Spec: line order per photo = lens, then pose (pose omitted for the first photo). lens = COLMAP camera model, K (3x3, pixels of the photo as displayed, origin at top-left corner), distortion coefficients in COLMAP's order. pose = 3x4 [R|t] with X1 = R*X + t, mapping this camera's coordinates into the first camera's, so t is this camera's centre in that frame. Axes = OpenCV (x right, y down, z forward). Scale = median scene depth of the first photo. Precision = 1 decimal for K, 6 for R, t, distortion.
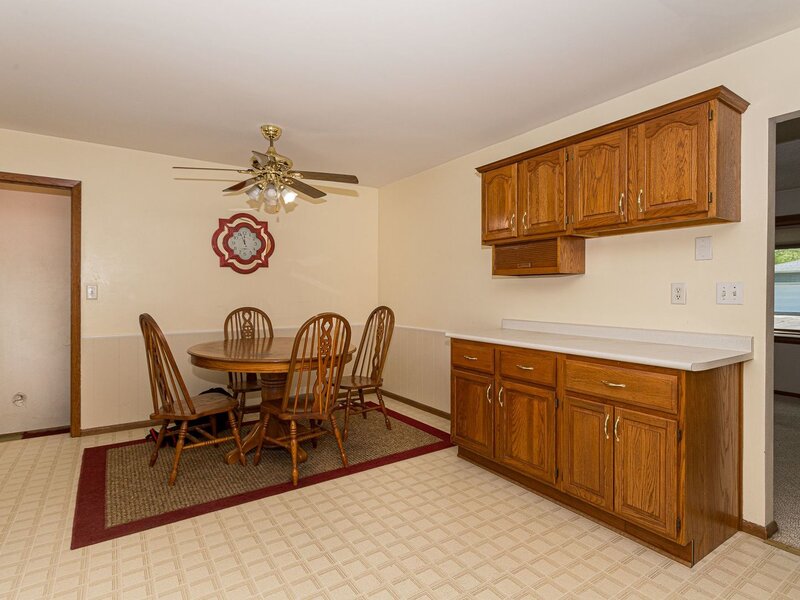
lens RADIAL K [[440.6, 0, 401.9], [0, 440.6, 292.9], [0, 0, 1]] dist [-0.000293, 0.001138]
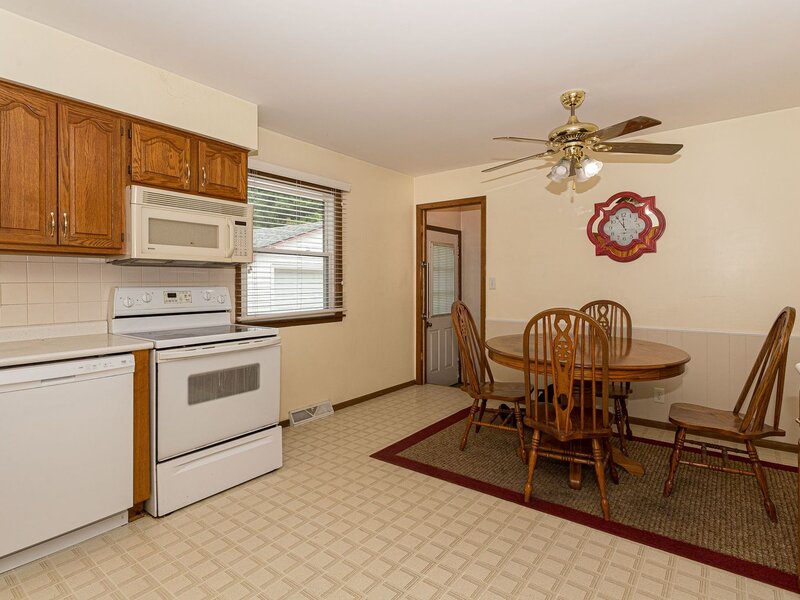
lens RADIAL K [[440.6, 0, 395.4], [0, 440.6, 285.6], [0, 0, 1]] dist [-0.000293, 0.001138]
pose [[0.291959, 0.002004, -0.956429, 0.413469], [-0.004079, 0.999991, 0.000850, 0.004996], [0.956422, 0.003653, 0.291965, 0.390523]]
